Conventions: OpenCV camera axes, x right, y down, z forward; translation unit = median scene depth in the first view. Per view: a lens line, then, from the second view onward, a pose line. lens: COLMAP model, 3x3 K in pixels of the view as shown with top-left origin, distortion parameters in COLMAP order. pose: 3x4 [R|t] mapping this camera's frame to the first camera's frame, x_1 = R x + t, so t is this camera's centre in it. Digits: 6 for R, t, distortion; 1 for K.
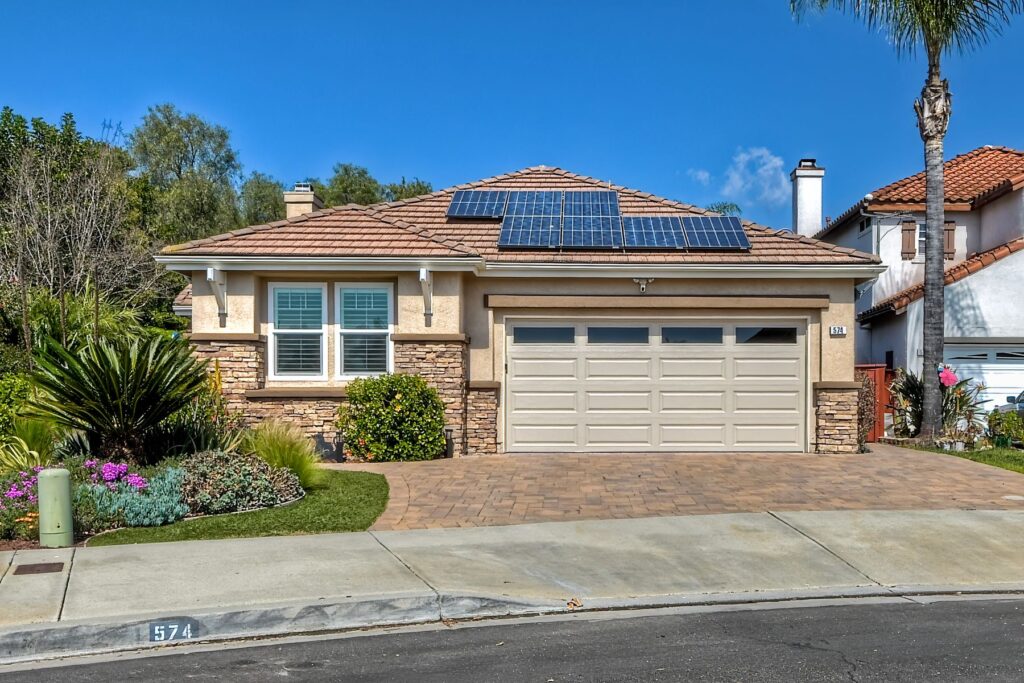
lens RADIAL K [[460.9, 0, 512.0], [0, 460.9, 315.6], [0, 0, 1]] dist [0.001786, 0.000322]
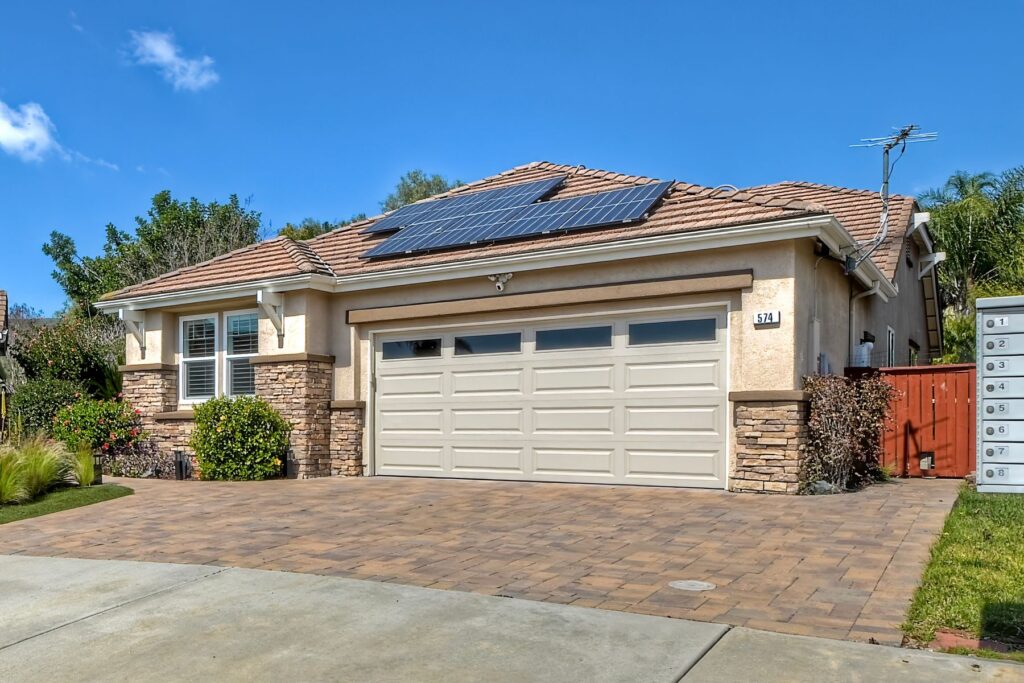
lens RADIAL K [[464.9, 0, 512.0], [0, 464.9, 341.5], [0, 0, 1]] dist [0.002419, 0.000550]
pose [[0.936769, -0.064341, -0.343982, 0.605095], [0.069930, 0.997544, 0.003854, 0.039637], [0.342889, -0.027665, 0.938968, 0.212457]]
